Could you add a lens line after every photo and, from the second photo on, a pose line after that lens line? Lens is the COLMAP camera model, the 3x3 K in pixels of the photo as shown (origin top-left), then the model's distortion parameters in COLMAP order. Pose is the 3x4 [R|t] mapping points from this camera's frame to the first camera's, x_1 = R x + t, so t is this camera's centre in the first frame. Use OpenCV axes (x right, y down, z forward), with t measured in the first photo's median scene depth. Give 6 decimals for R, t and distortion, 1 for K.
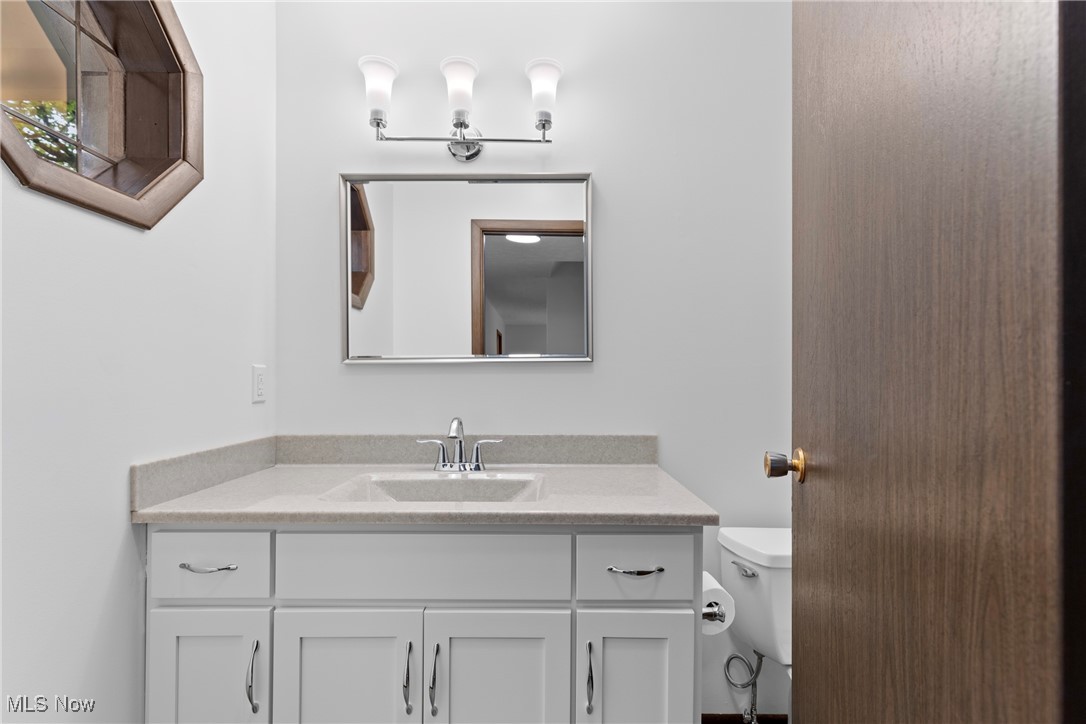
lens RADIAL K [[503.3, 0, 543.2], [0, 503.3, 367.7], [0, 0, 1]] dist [0.007791, -0.001609]
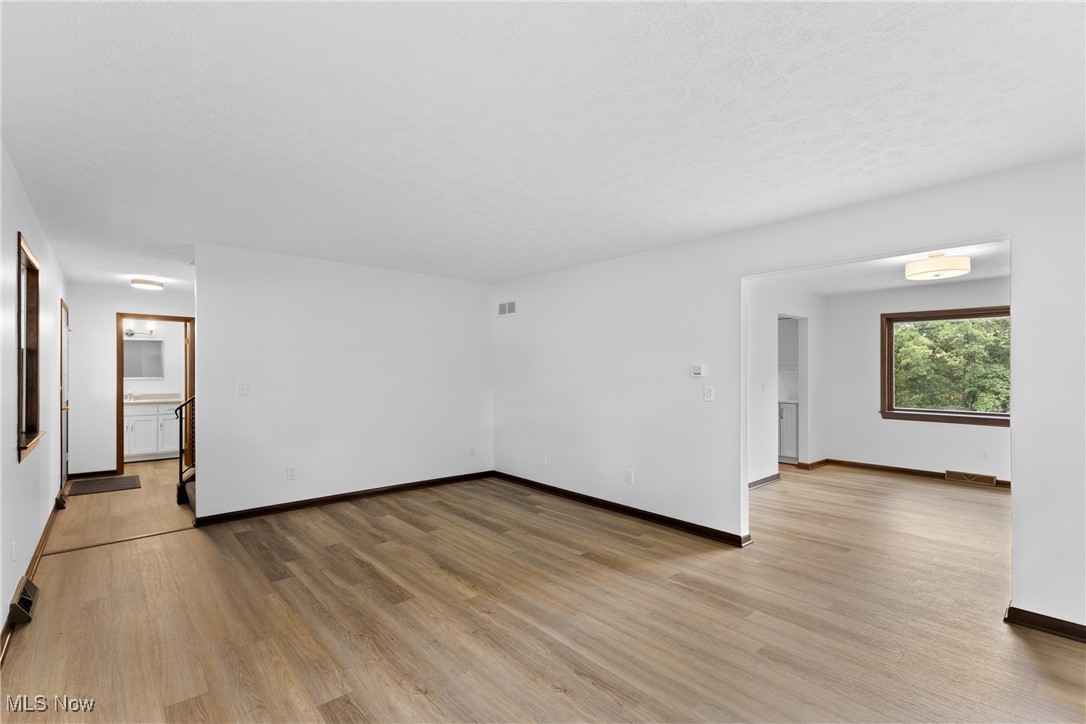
lens RADIAL K [[503.3, 0, 553.8], [0, 503.3, 363.0], [0, 0, 1]] dist [0.007791, -0.001609]
pose [[0.761375, -0.003257, 0.648304, -0.287734], [-0.000053, 0.999987, 0.005086, -0.269795], [-0.648312, -0.003906, 0.761365, -7.529622]]
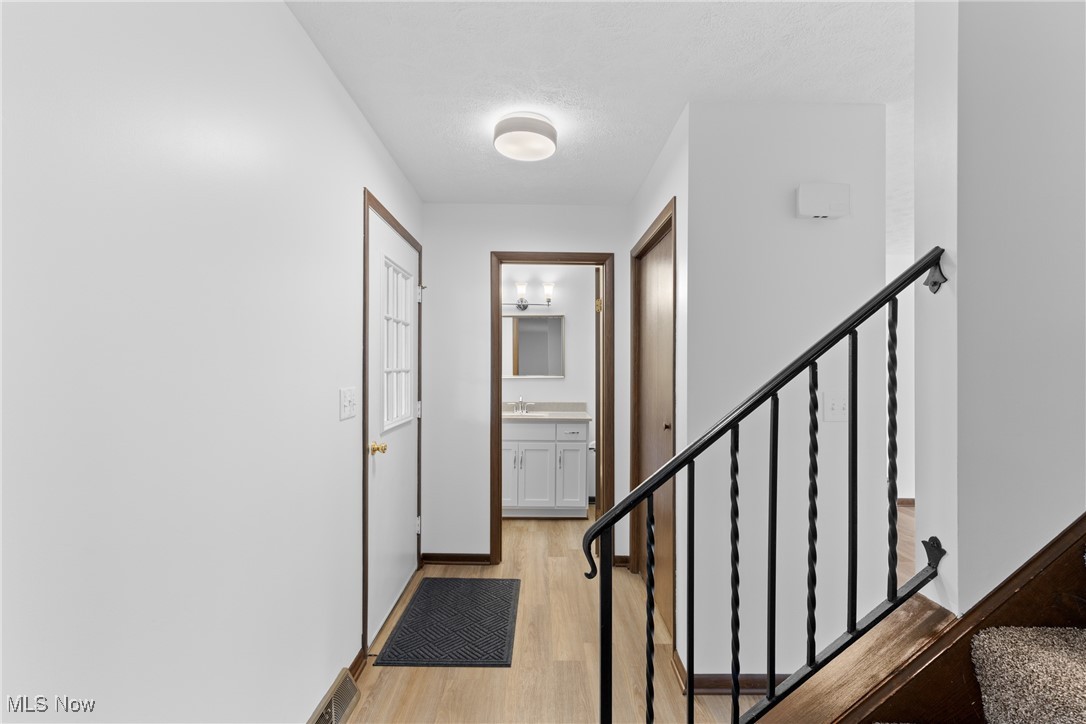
lens RADIAL K [[503.3, 0, 540.7], [0, 503.3, 363.9], [0, 0, 1]] dist [0.007791, -0.001609]
pose [[0.999912, -0.002061, -0.013100, -0.007321], [0.002097, 0.999994, 0.002741, -0.146618], [0.013095, -0.002768, 0.999910, -2.867580]]
